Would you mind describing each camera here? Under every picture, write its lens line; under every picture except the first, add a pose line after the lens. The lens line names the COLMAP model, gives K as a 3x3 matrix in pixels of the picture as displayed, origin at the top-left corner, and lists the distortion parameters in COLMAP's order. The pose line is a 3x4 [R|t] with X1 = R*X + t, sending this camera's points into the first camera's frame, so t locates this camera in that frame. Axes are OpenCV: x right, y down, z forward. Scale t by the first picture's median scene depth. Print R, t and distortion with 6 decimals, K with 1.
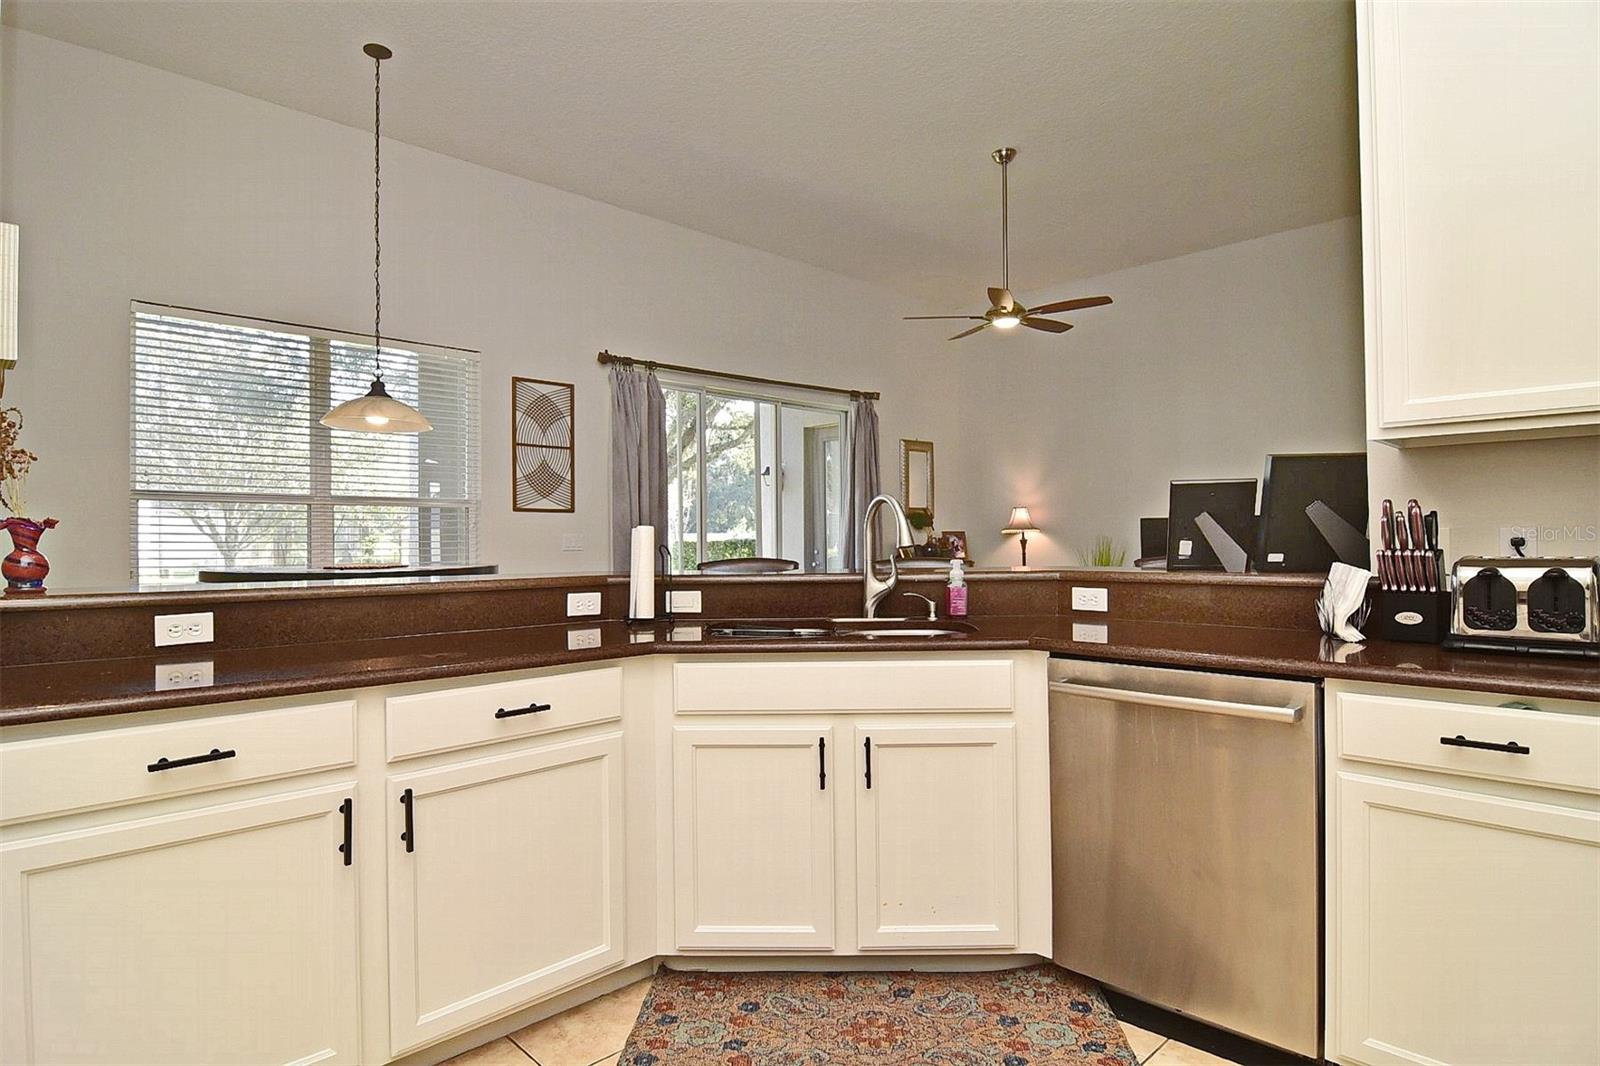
lens RADIAL K [[863.6, 0, 798.2], [0, 863.6, 528.2], [0, 0, 1]] dist [-0.007278, -0.003399]
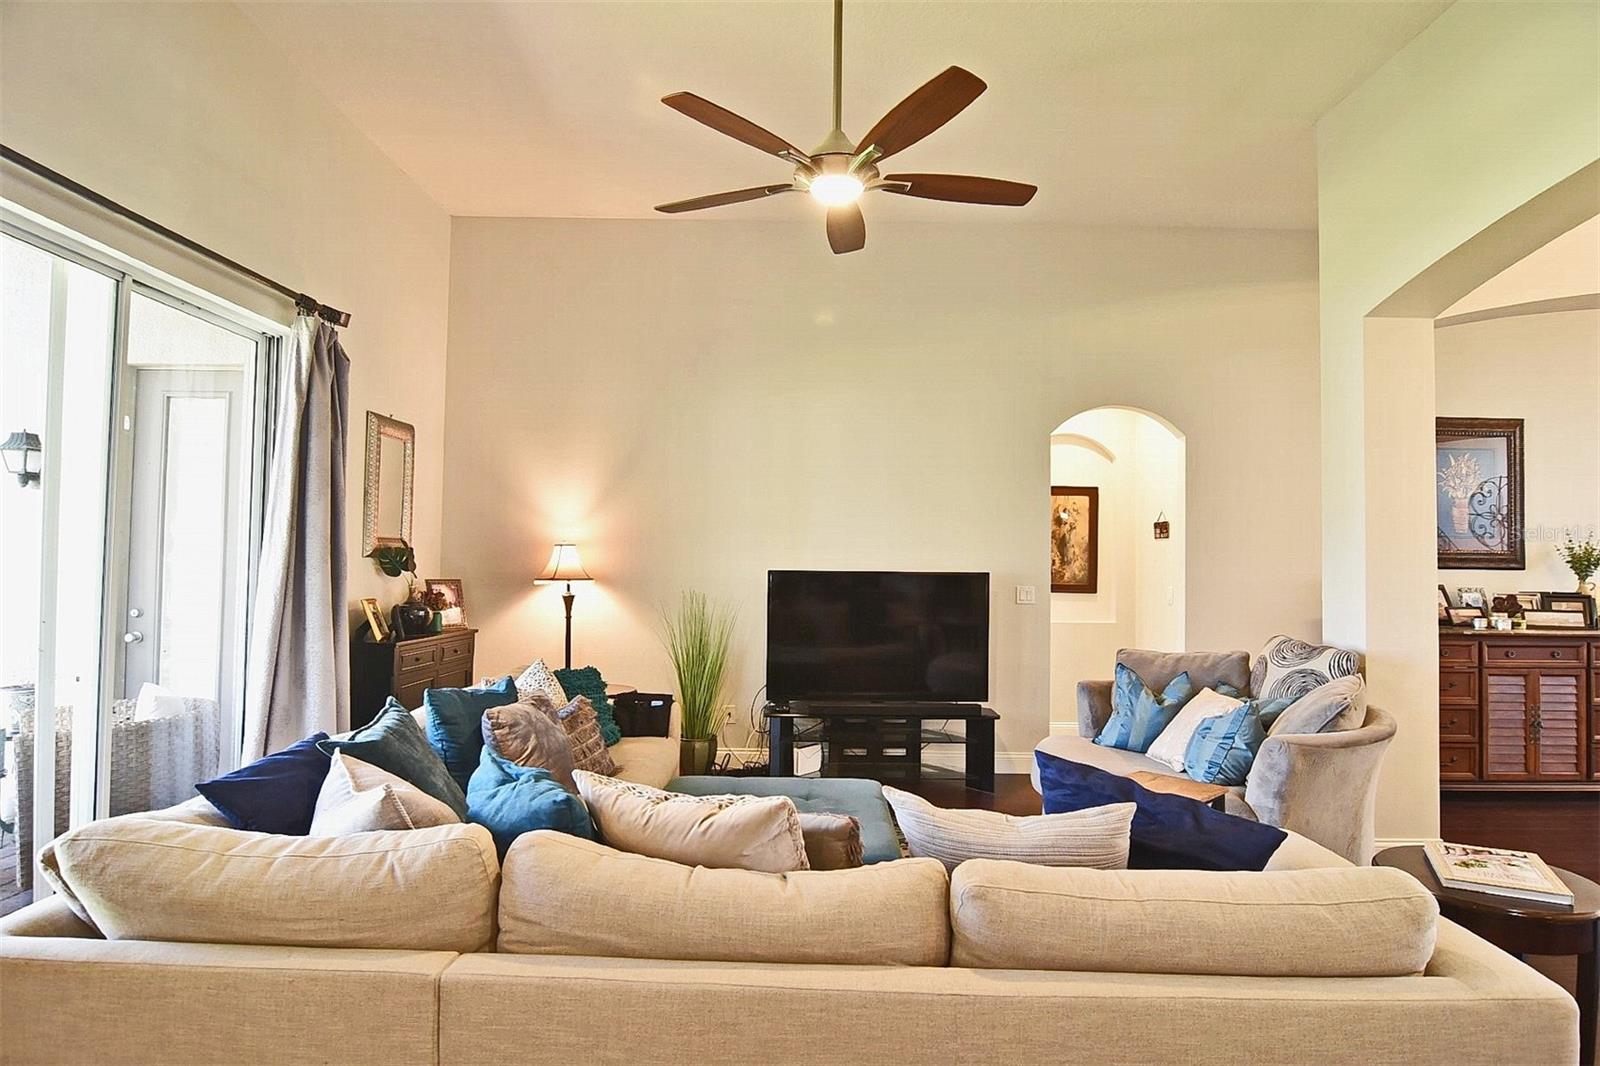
lens RADIAL K [[863.6, 0, 812.5], [0, 863.6, 543.8], [0, 0, 1]] dist [-0.007278, -0.003399]
pose [[0.702395, 0.041489, 0.710577, -0.069415], [-0.032128, 0.999130, -0.026579, -0.014338], [-0.711062, -0.004160, 0.703117, 0.419770]]
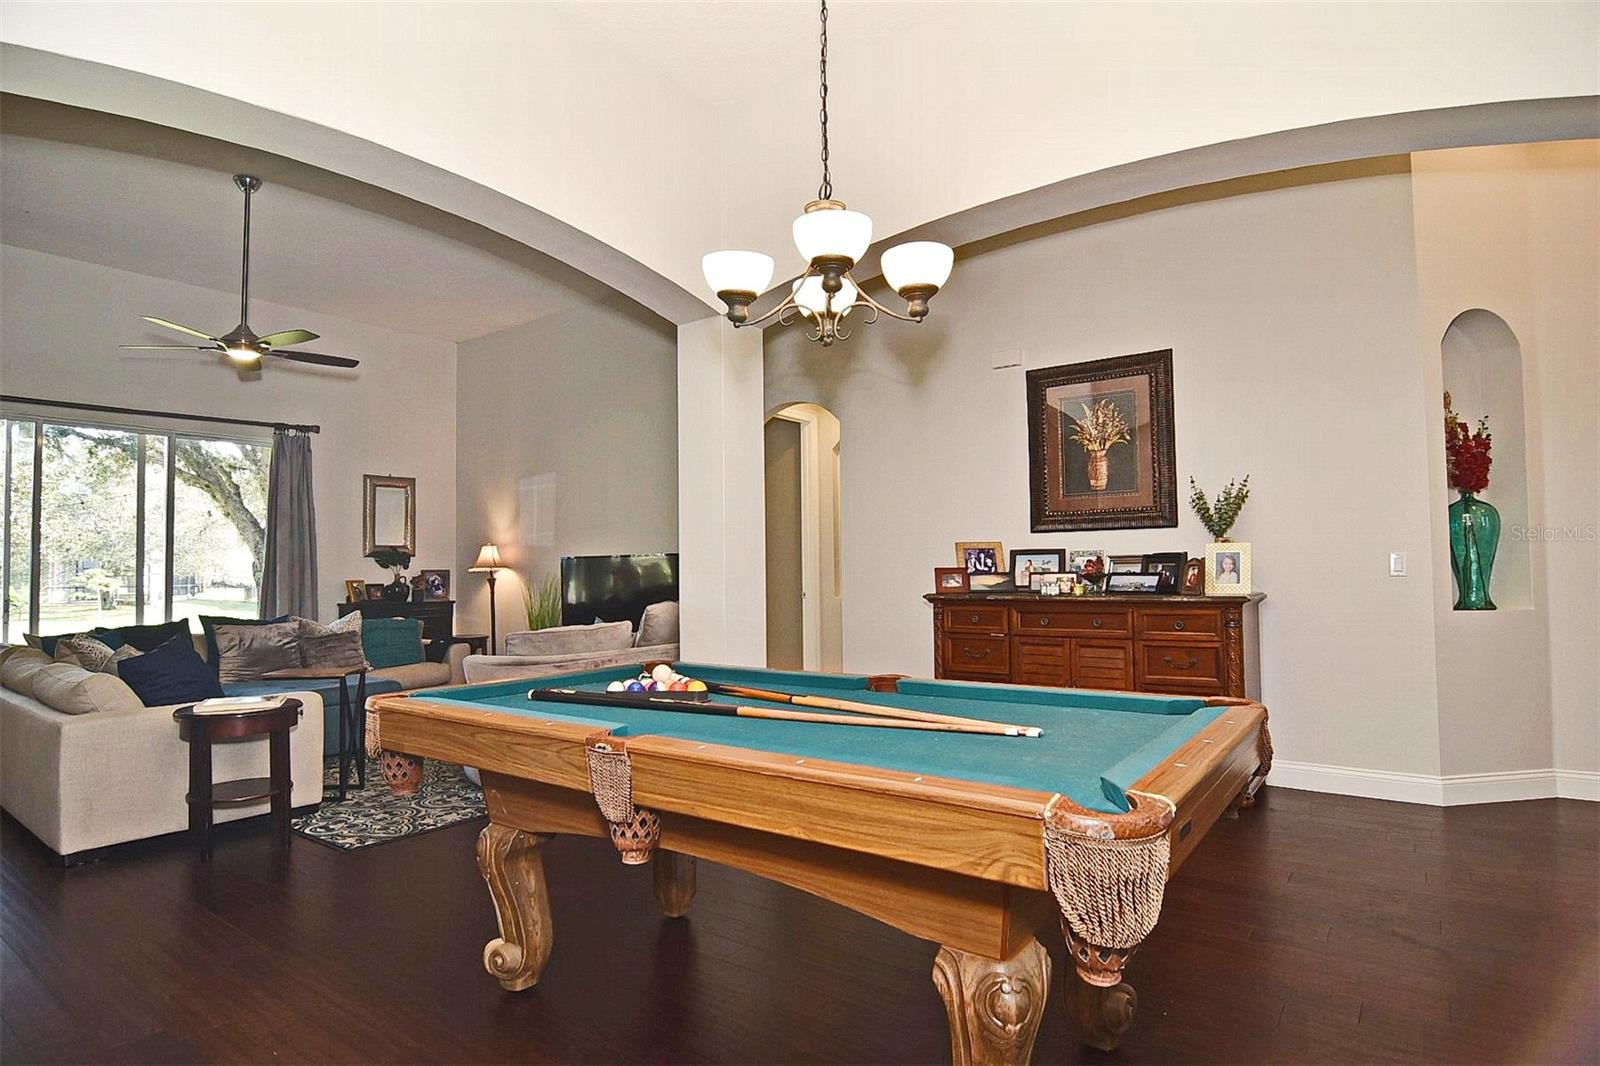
lens RADIAL K [[856.8, 0, 793.1], [0, 856.8, 537.4], [0, 0, 1]] dist [-0.002728, -0.002212]
pose [[0.988683, 0.005481, 0.149923, 0.453189], [-0.001384, 0.999623, -0.027419, -0.007289], [-0.150016, 0.026902, 0.988317, -0.015690]]
